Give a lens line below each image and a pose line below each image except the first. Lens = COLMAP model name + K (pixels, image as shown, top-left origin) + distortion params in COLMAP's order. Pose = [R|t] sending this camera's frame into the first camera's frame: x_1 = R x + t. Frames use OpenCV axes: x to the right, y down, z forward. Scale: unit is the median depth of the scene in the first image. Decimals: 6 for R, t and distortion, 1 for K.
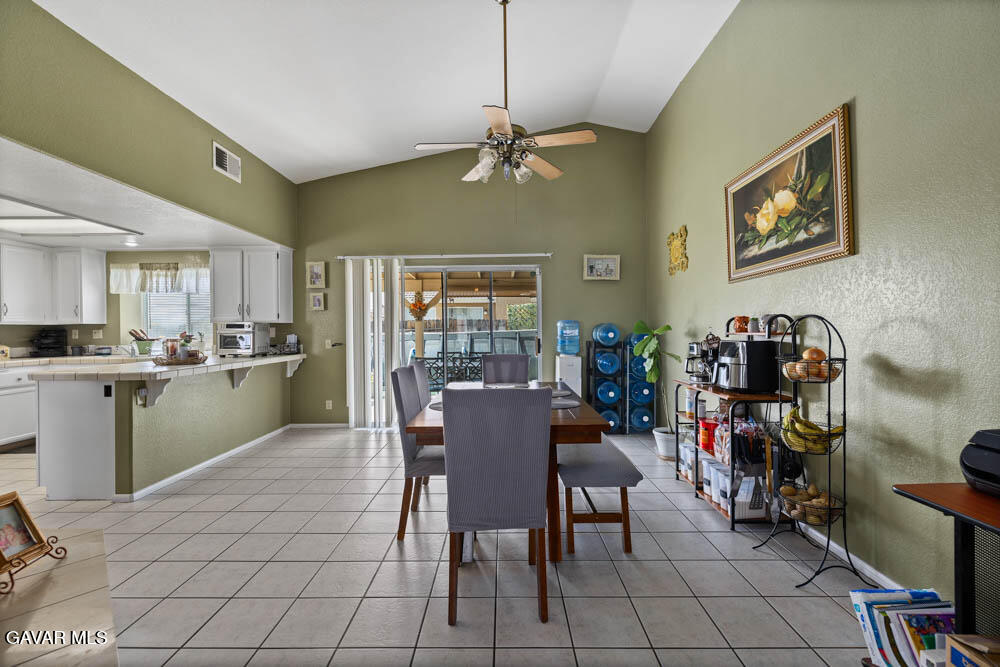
lens RADIAL K [[424.5, 0, 502.1], [0, 424.5, 327.5], [0, 0, 1]] dist [-0.000393, 0.000179]
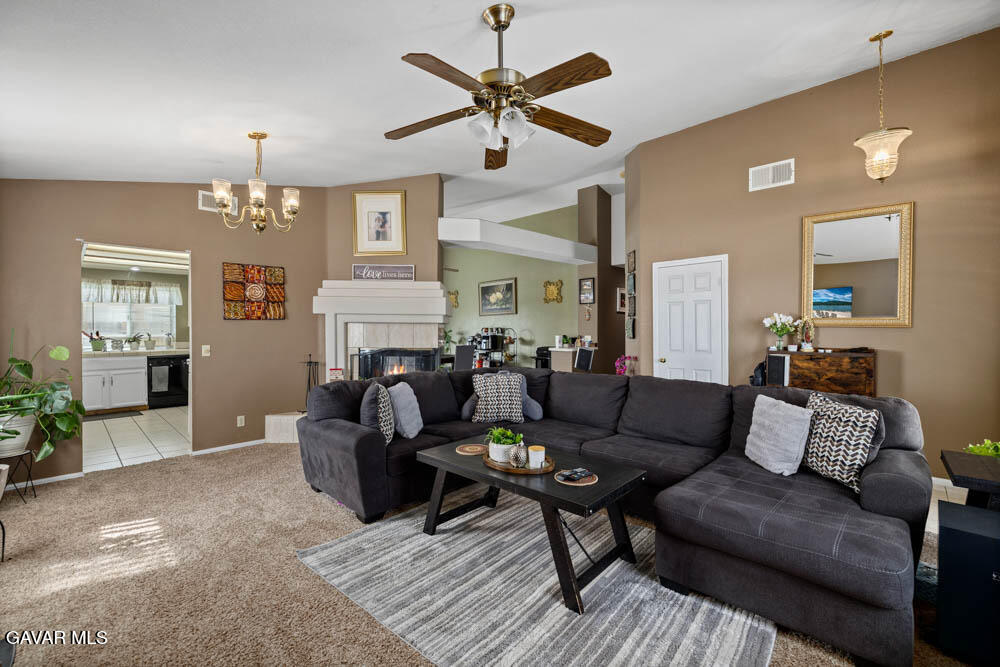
lens RADIAL K [[424.5, 0, 501.0], [0, 424.5, 328.9], [0, 0, 1]] dist [-0.000393, 0.000179]
pose [[0.688816, 0.006998, 0.724902, -1.038589], [-0.004915, 0.999976, -0.004984, -0.000874], [-0.724919, -0.000130, 0.688834, -0.798032]]
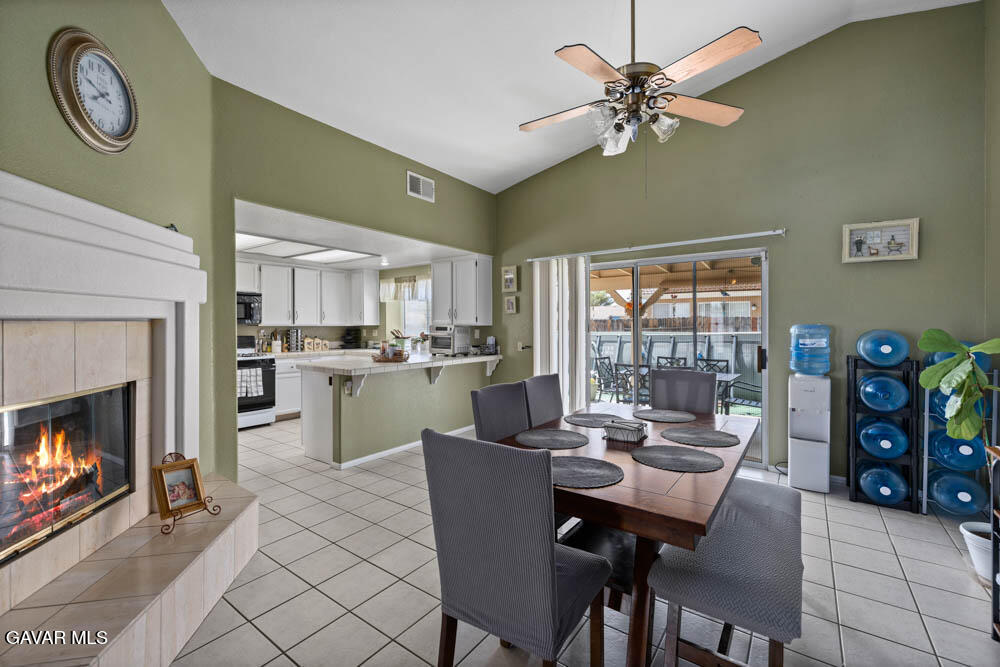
lens RADIAL K [[424.5, 0, 494.8], [0, 424.5, 327.3], [0, 0, 1]] dist [-0.000393, 0.000179]
pose [[0.811104, 0.008289, -0.584843, 0.146253], [-0.002809, 0.999943, 0.010277, -0.018207], [0.584895, -0.006693, 0.811081, 0.149658]]
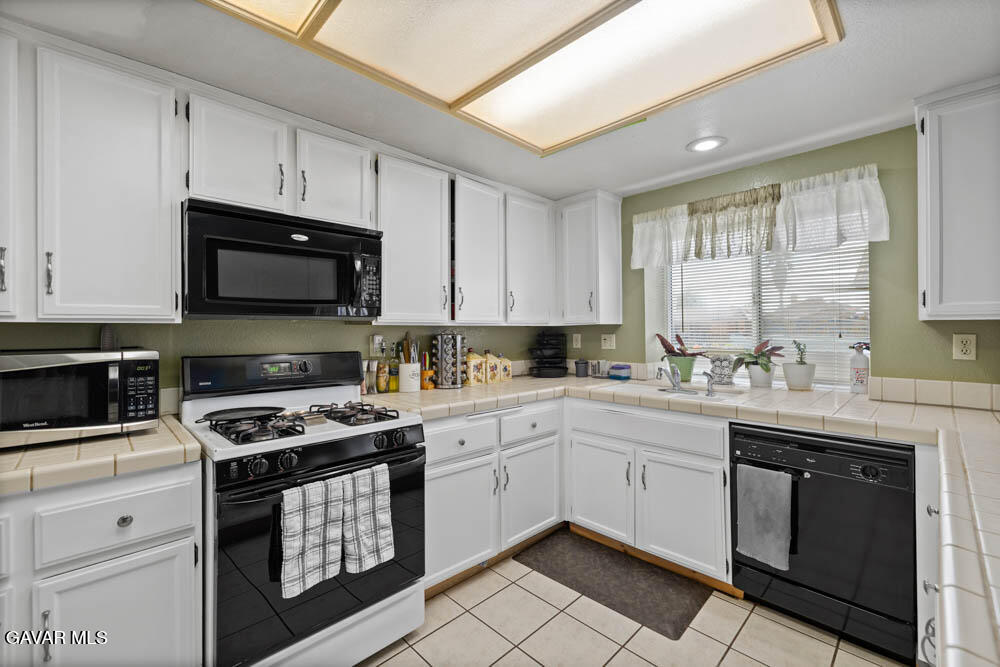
lens RADIAL K [[424.5, 0, 497.7], [0, 424.5, 325.8], [0, 0, 1]] dist [-0.000393, 0.000179]
pose [[0.704355, -0.002747, -0.709842, -0.700660], [0.000811, 0.999995, -0.003065, -0.005289], [0.709847, 0.001583, 0.704354, 0.519001]]
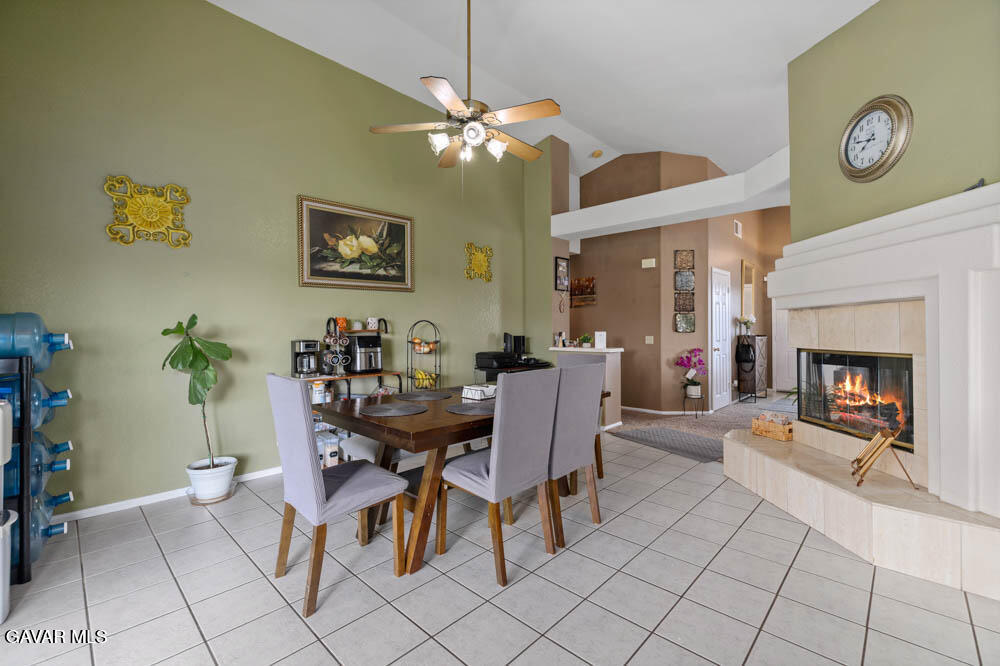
lens RADIAL K [[424.5, 0, 505.9], [0, 424.5, 328.7], [0, 0, 1]] dist [-0.000393, 0.000179]
pose [[-0.735037, 0.011183, 0.677935, -0.402481], [0.007372, 0.999937, -0.008502, 0.012600], [-0.677987, -0.001252, -0.735073, 0.977557]]
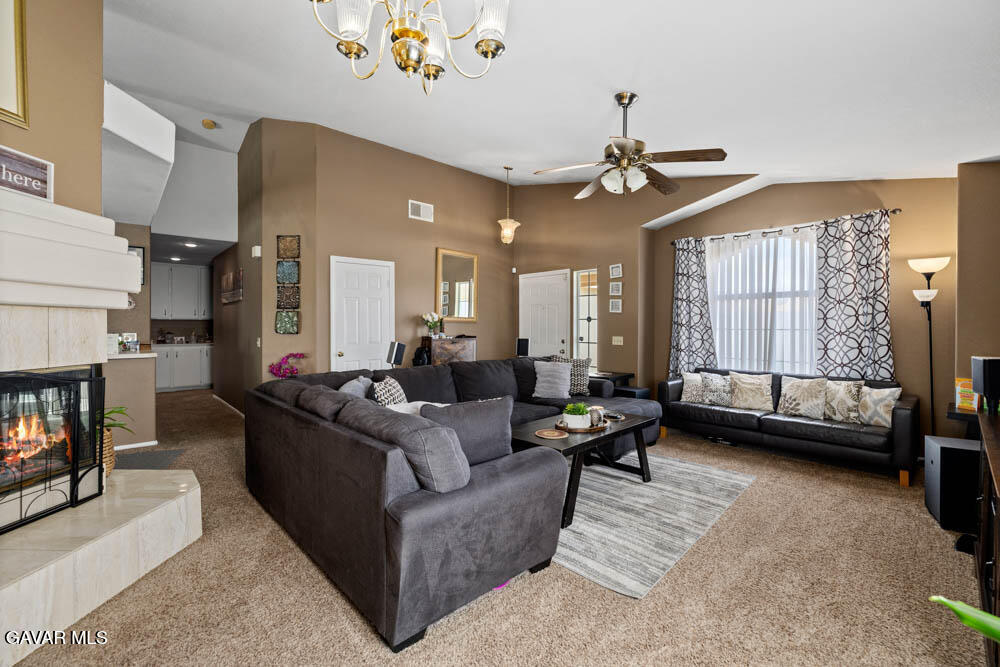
lens RADIAL K [[424.5, 0, 494.5], [0, 424.5, 325.5], [0, 0, 1]] dist [-0.000393, 0.000179]
pose [[-0.684893, 0.002443, 0.728640, -1.034440], [0.001841, 0.999997, -0.001623, 0.000007], [-0.728642, 0.000229, -0.684895, 0.076652]]
